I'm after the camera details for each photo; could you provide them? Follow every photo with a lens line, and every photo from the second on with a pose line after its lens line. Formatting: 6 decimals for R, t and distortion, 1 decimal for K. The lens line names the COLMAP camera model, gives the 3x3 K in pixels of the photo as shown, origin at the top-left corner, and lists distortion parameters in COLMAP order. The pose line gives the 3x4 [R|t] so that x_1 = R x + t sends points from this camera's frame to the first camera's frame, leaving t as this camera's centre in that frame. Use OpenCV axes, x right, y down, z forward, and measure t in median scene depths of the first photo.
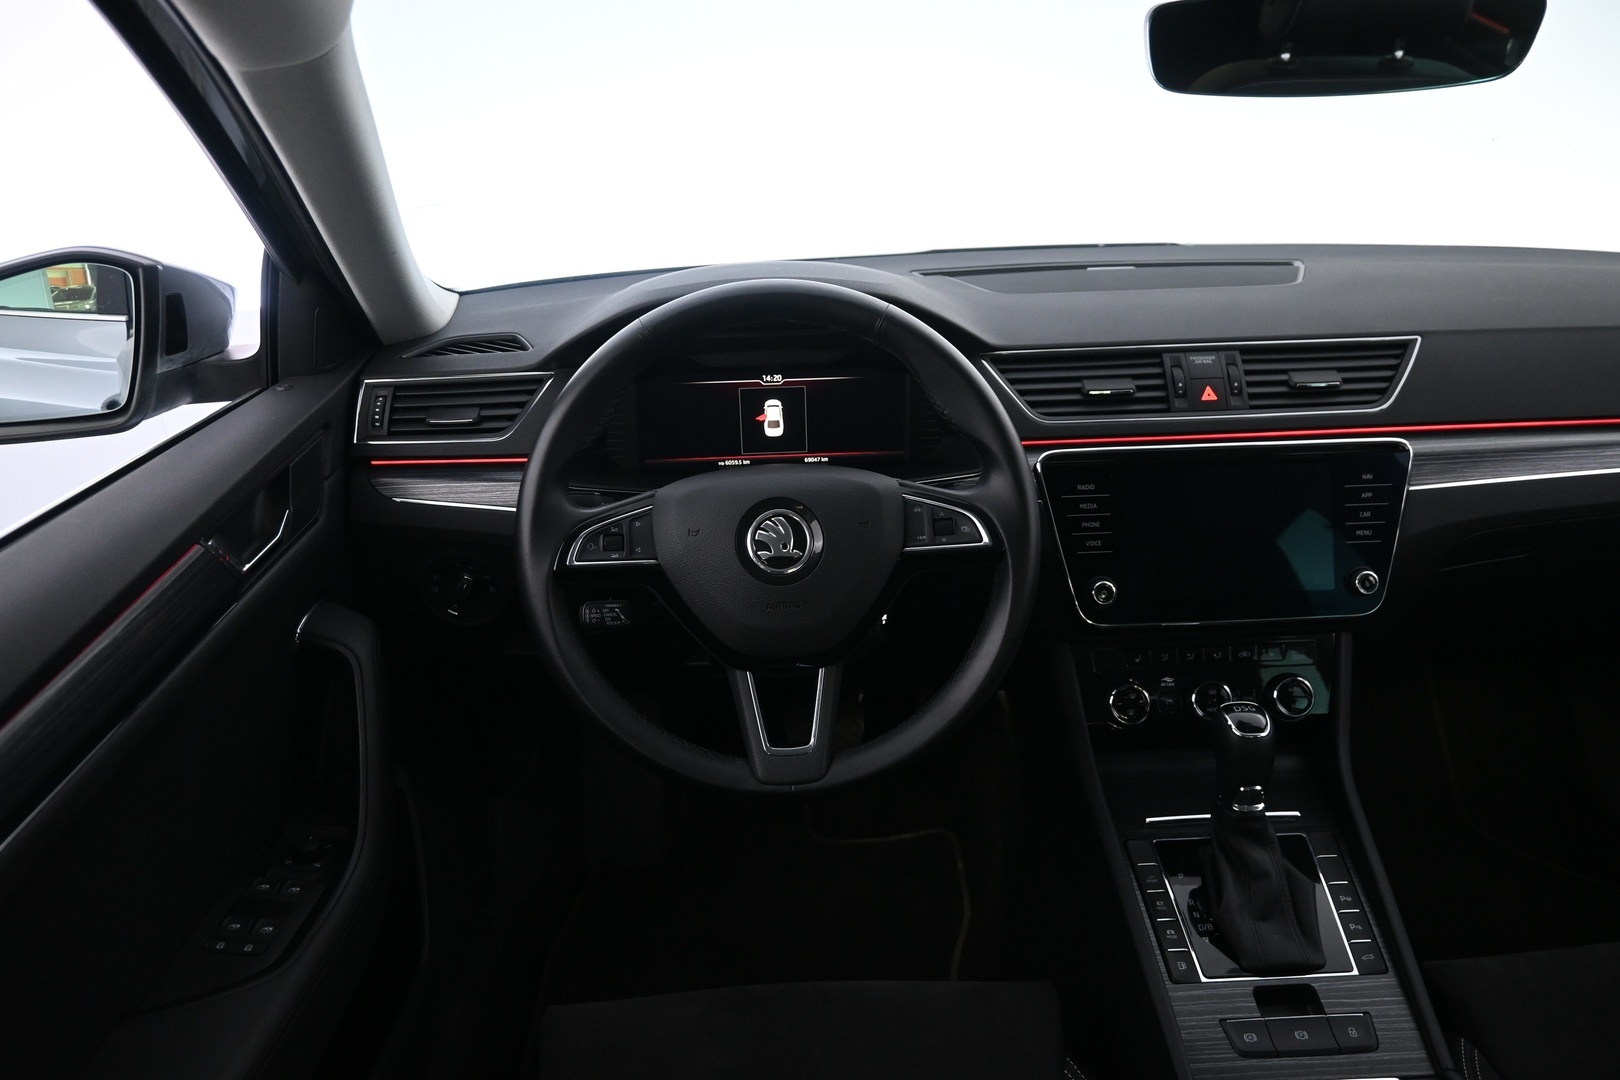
lens RADIAL K [[1177.9, 0, 810.0], [0, 1177.9, 540.0], [0, 0, 1]] dist [-0.000231, -0.004510]
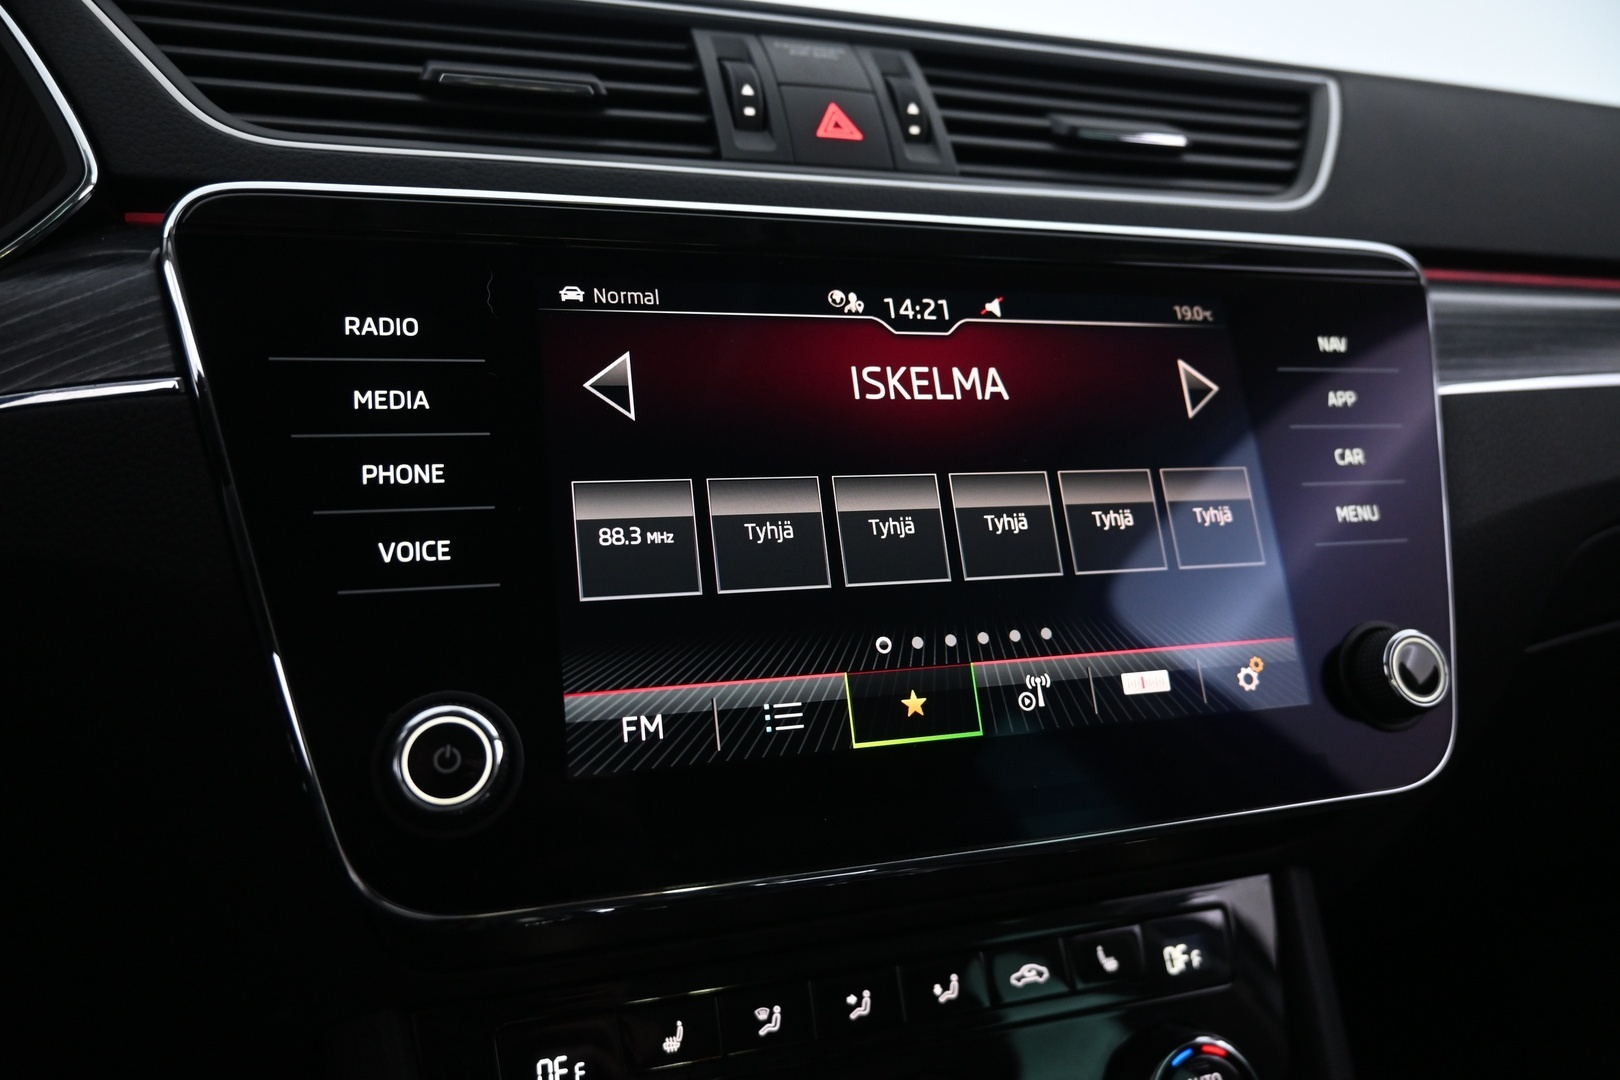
lens RADIAL K [[1177.9, 0, 810.0], [0, 1177.9, 540.0], [0, 0, 1]] dist [-0.000231, -0.004510]
pose [[0.959493, -0.009450, 0.281575, 0.241048], [0.081517, 0.966000, -0.245355, 0.061386], [-0.269683, 0.258369, 0.927640, 0.735806]]
